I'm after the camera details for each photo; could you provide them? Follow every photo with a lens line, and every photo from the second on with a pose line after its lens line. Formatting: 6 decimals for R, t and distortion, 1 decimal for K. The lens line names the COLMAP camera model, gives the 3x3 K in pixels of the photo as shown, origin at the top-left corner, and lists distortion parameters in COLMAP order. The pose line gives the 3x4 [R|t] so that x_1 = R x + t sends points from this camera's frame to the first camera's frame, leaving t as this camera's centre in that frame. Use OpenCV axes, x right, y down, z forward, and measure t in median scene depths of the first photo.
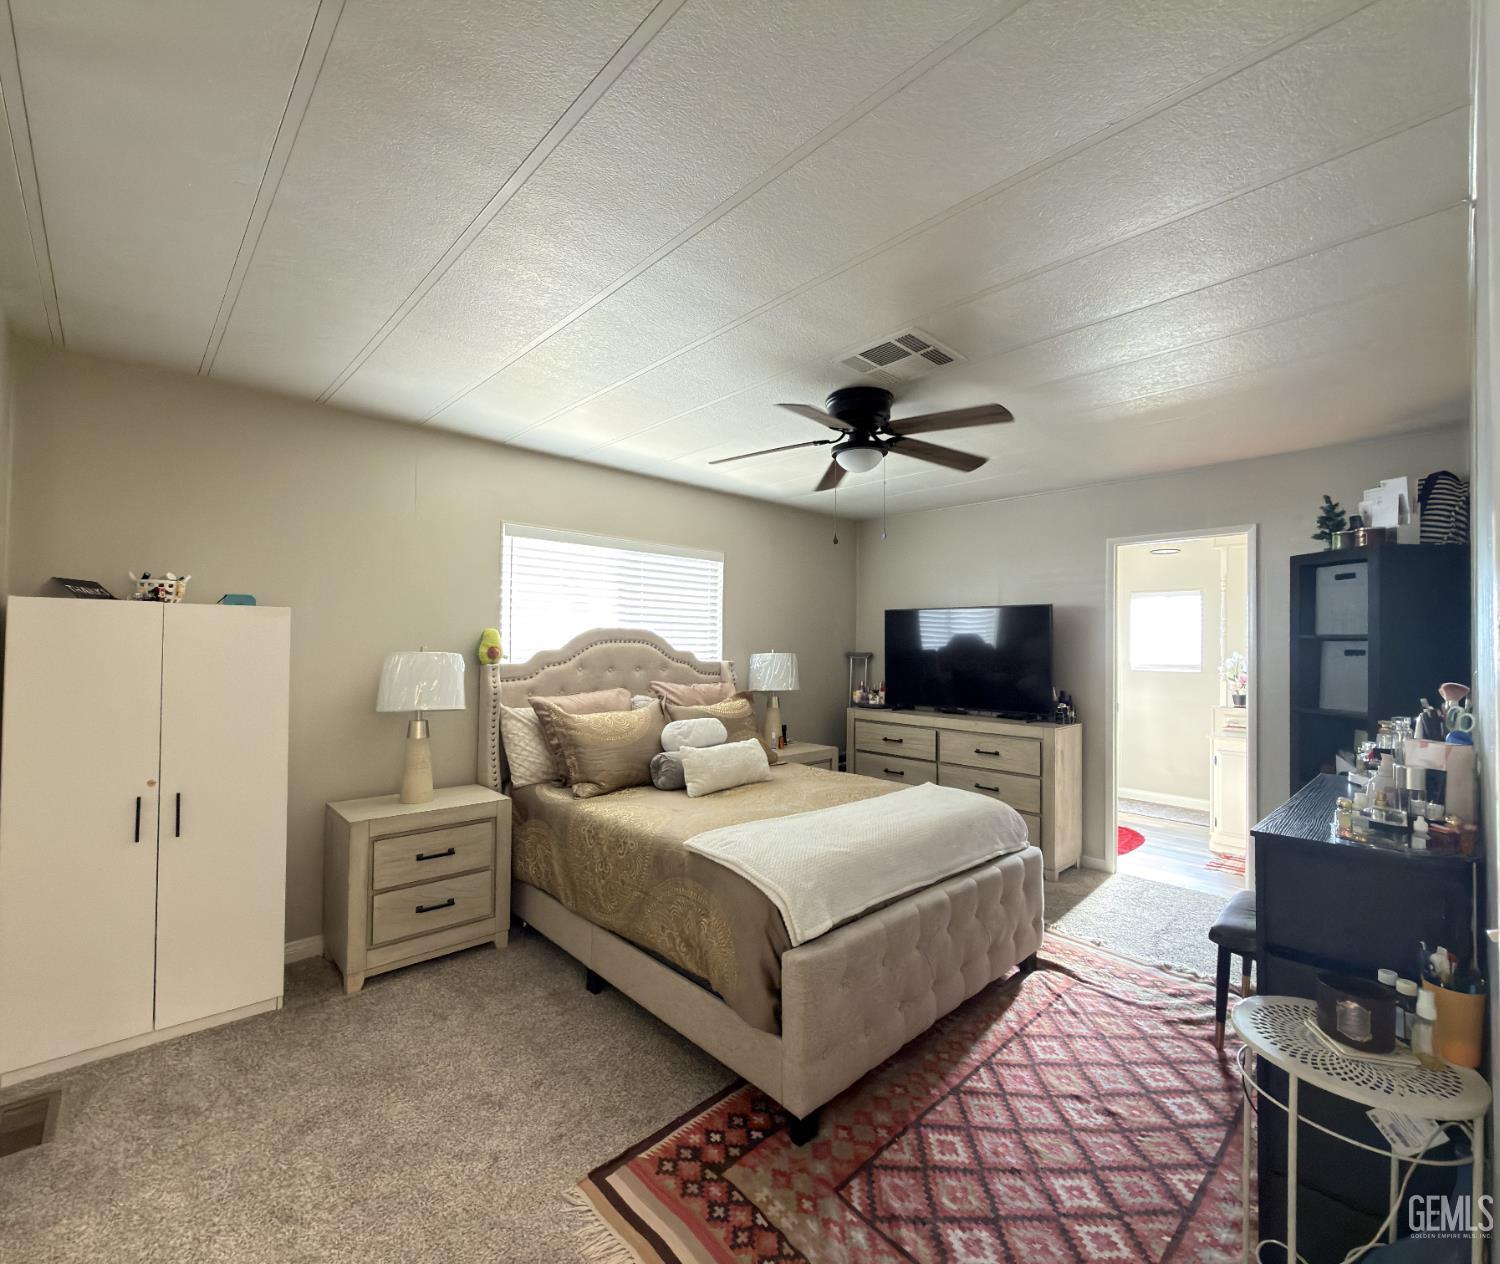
lens RADIAL K [[673.1, 0, 746.3], [0, 673.1, 636.5], [0, 0, 1]] dist [-0.000890, 0.000167]
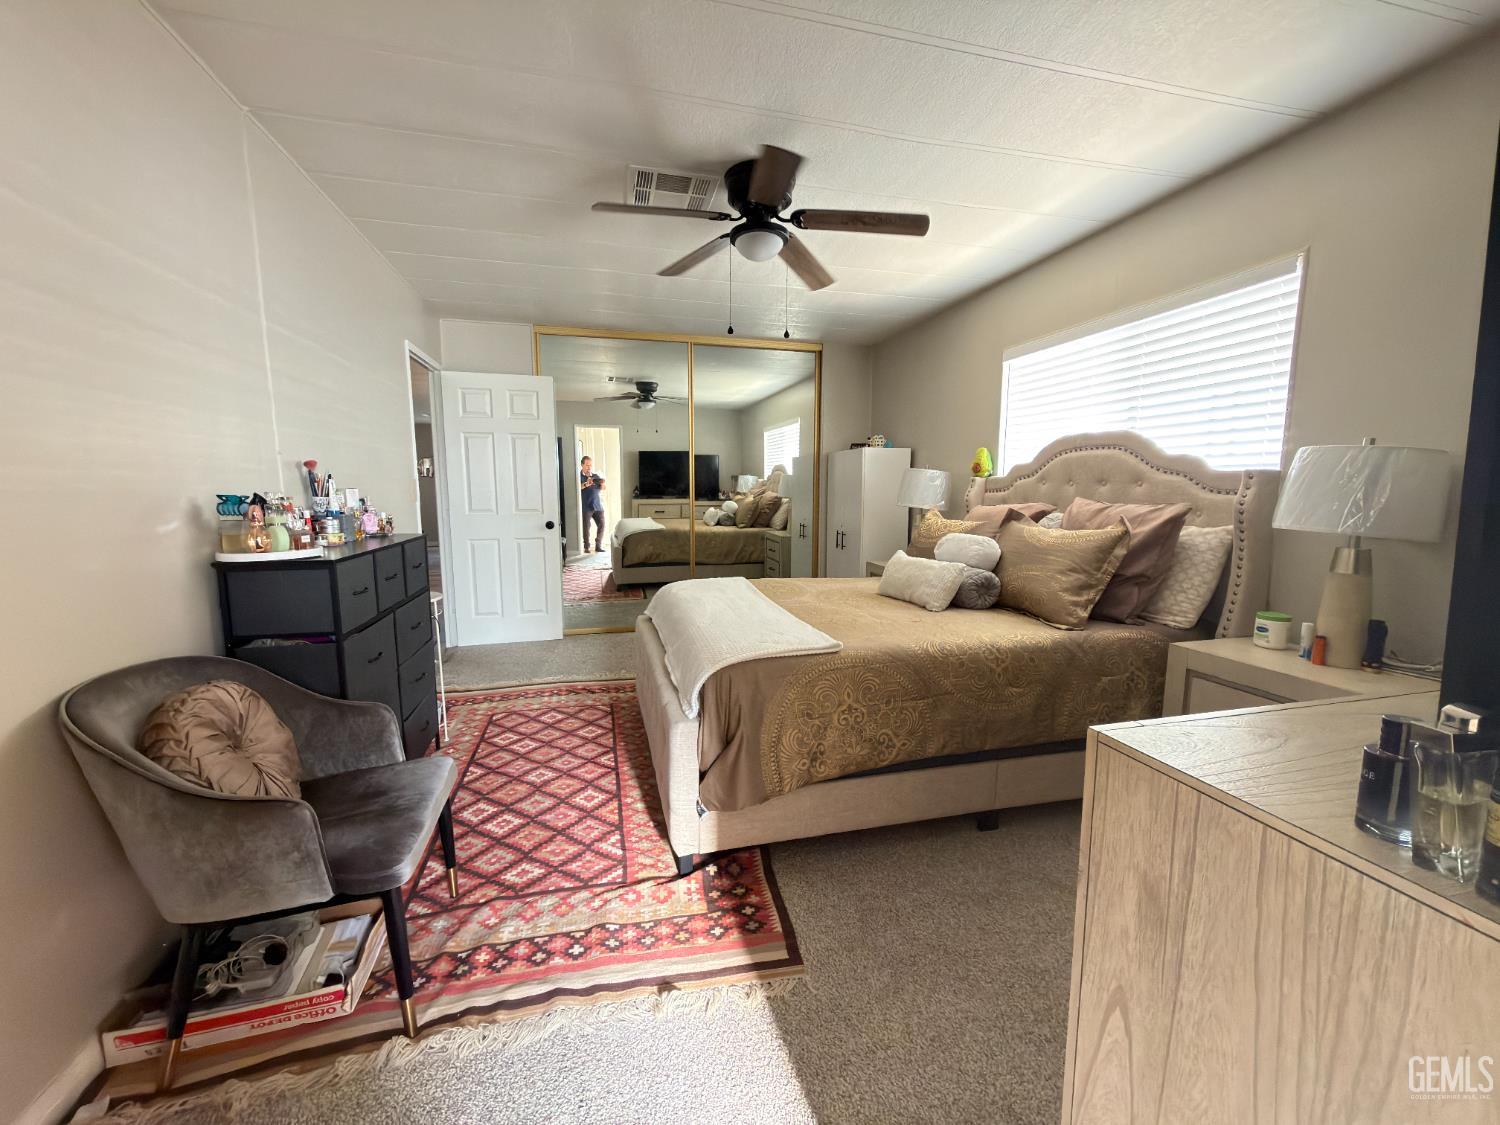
lens RADIAL K [[598.6, 0, 749.7], [0, 598.6, 561.2], [0, 0, 1]] dist [-0.000787, 0.000725]
pose [[-0.487112, 0.102400, -0.867315, 1.262509], [0.015253, 0.993948, 0.108785, 0.108990], [0.873206, 0.039762, -0.485726, 1.866907]]
